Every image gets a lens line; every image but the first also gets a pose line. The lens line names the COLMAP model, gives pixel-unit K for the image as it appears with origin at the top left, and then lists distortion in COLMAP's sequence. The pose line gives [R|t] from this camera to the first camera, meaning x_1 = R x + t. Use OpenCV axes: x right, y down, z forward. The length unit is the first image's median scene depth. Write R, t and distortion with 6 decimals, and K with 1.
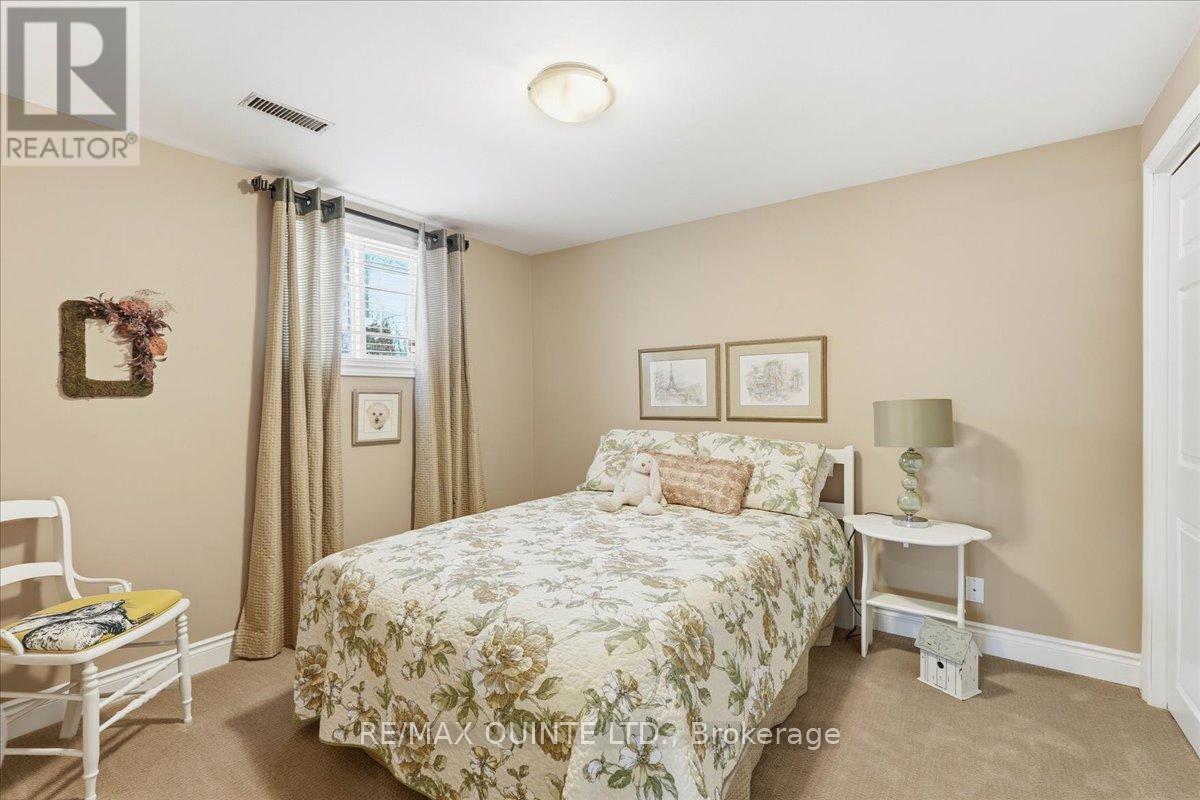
lens RADIAL K [[562.5, 0, 603.1], [0, 562.5, 394.9], [0, 0, 1]] dist [-0.011230, -0.000130]
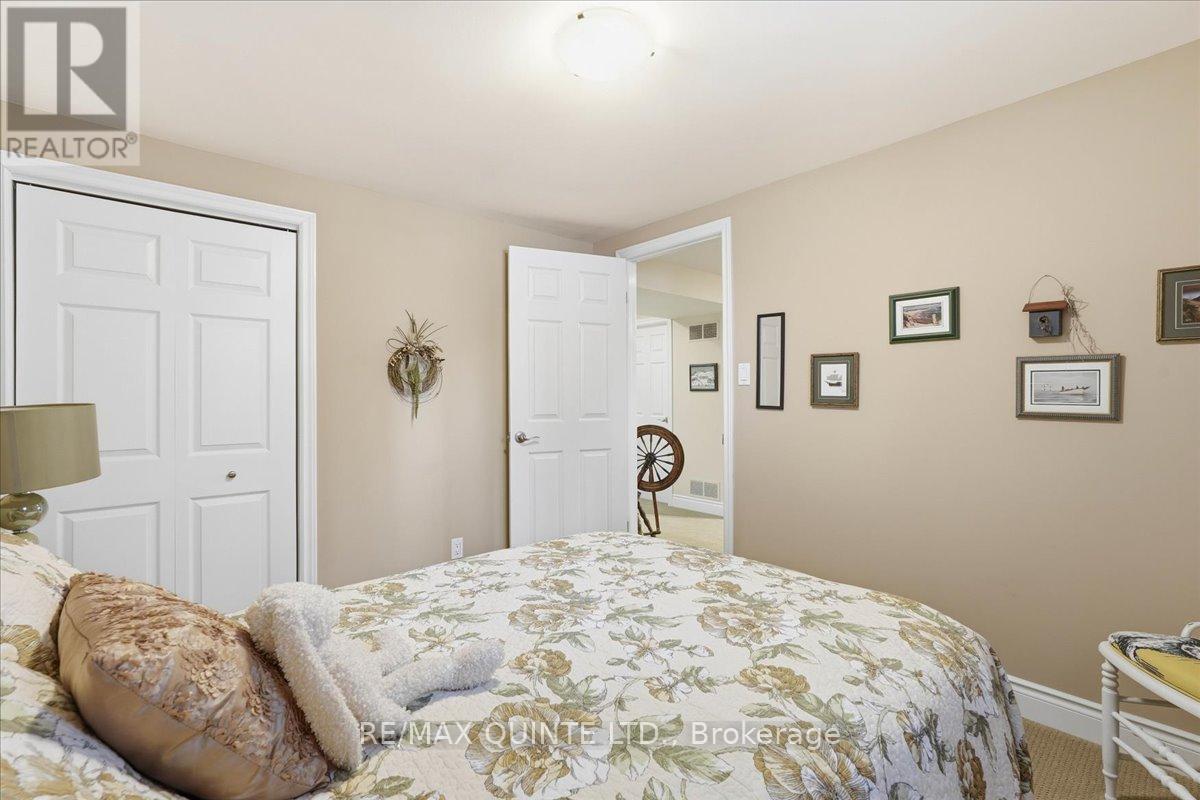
lens RADIAL K [[562.5, 0, 603.1], [0, 562.5, 394.9], [0, 0, 1]] dist [-0.011230, -0.000130]
pose [[-0.971722, 0.000041, 0.236127, -0.207540], [-0.003790, 0.999868, -0.015772, 0.003112], [-0.236097, -0.016221, -0.971594, 1.844755]]
